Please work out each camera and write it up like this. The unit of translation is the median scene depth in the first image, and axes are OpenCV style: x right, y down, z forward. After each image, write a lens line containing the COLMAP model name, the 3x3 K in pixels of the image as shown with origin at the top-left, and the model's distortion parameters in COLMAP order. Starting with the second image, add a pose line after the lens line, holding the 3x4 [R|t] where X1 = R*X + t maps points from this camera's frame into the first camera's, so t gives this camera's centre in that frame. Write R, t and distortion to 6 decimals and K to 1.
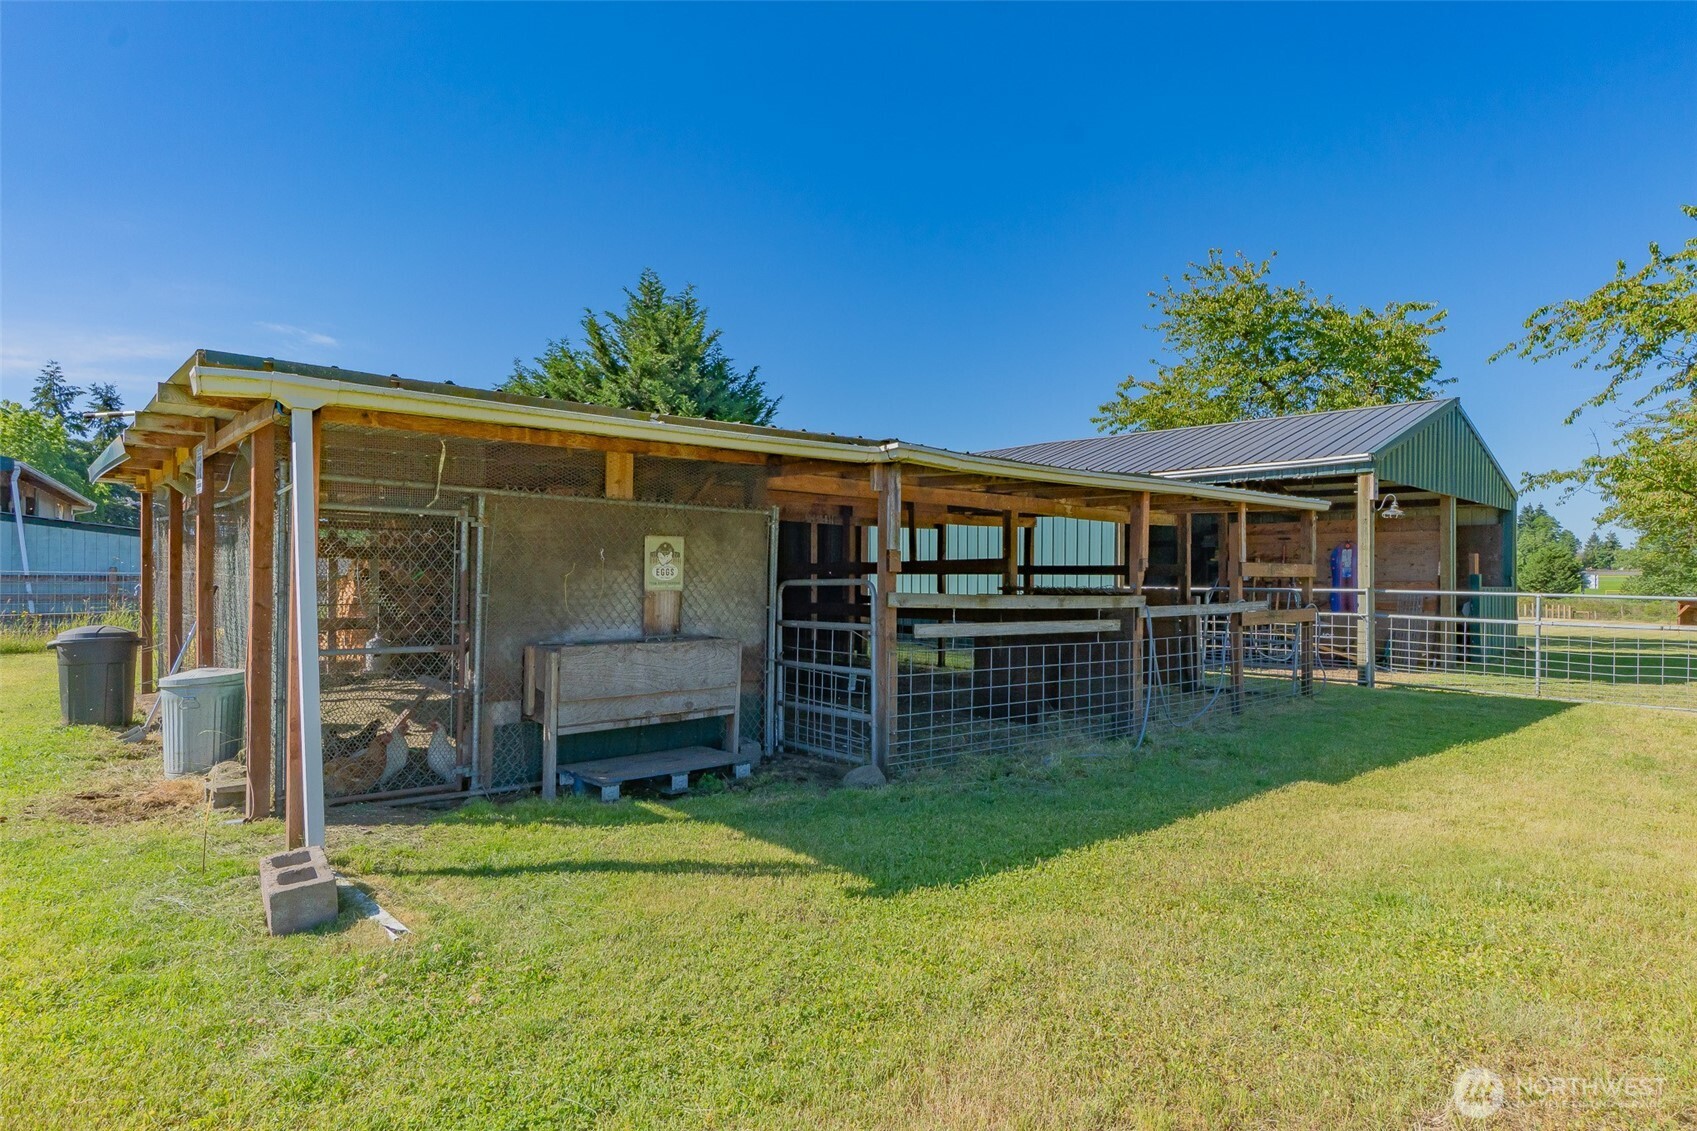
lens RADIAL K [[924.6, 0, 852.5], [0, 924.6, 569.4], [0, 0, 1]] dist [0.014396, 0.000627]
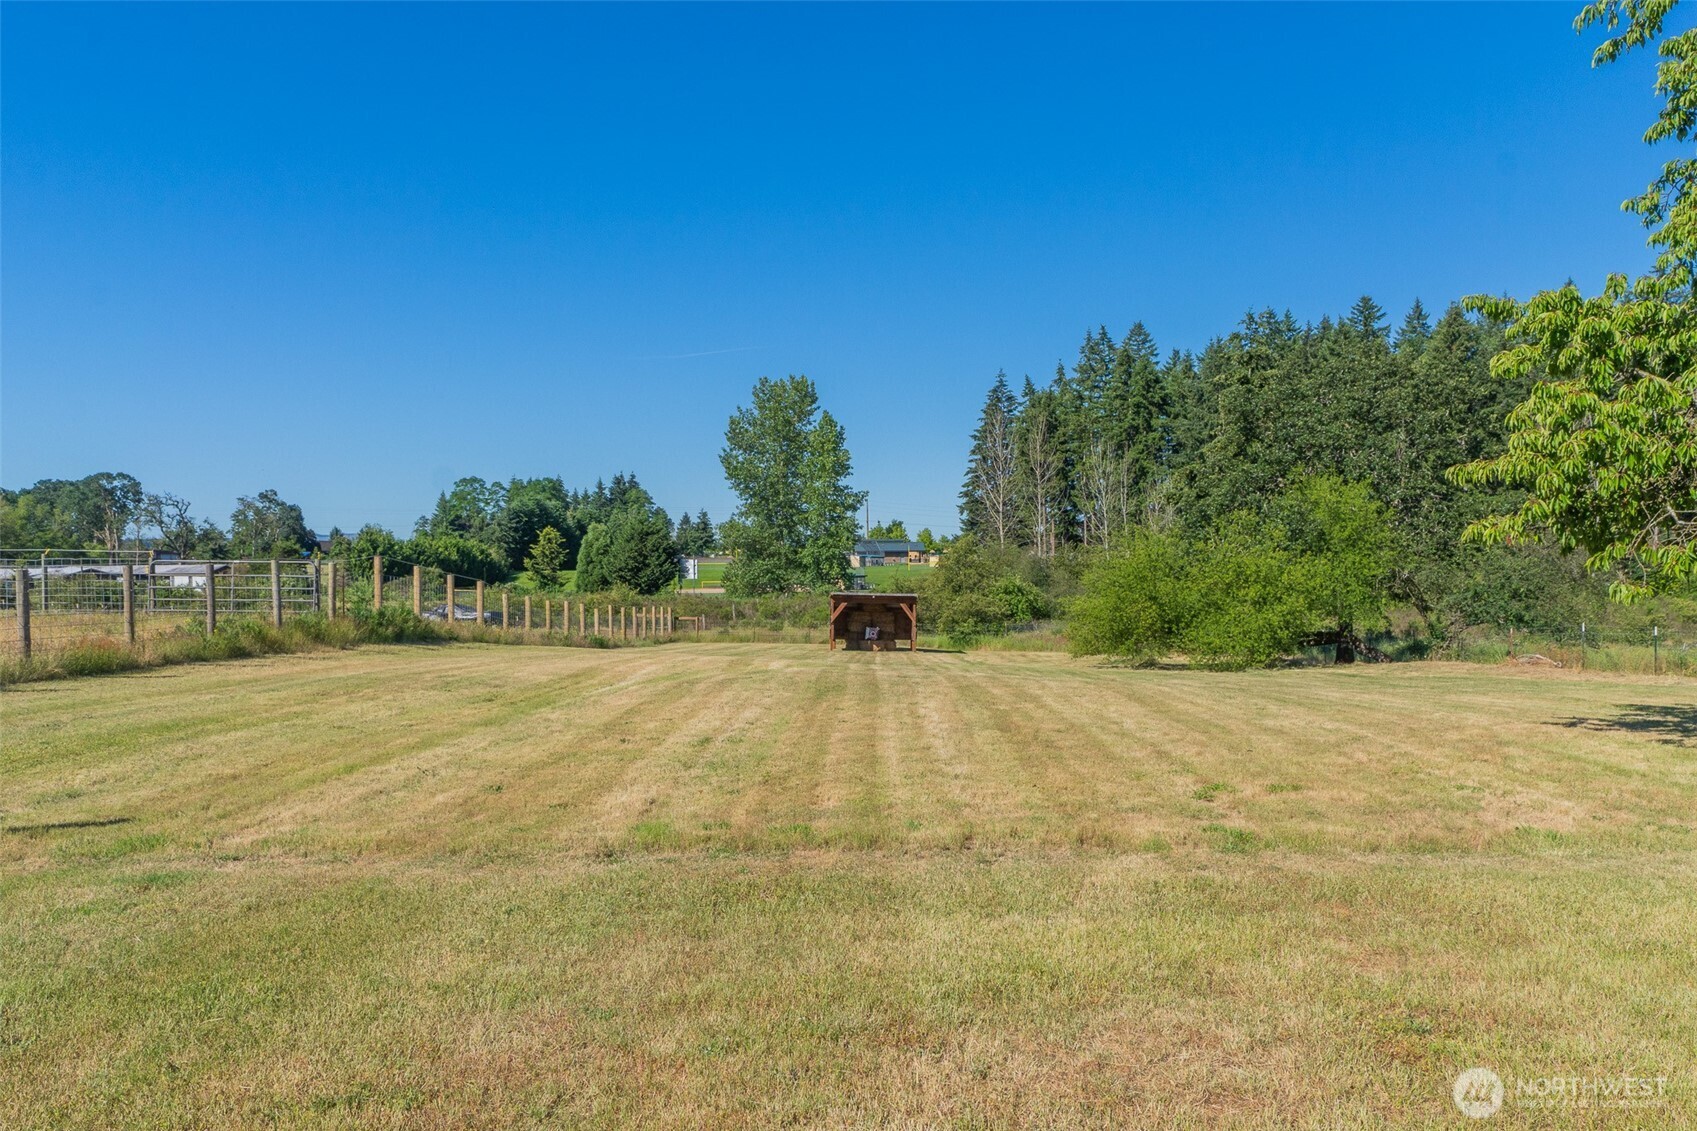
lens RADIAL K [[1332.7, 0, 849.1], [0, 1332.7, 566.2], [0, 0, 1]] dist [-0.000395, -0.000548]
pose [[0.700093, -0.011134, 0.713965, 0.185042], [0.010225, 0.999932, 0.005567, 0.007083], [-0.713979, 0.003403, 0.700159, 0.244997]]
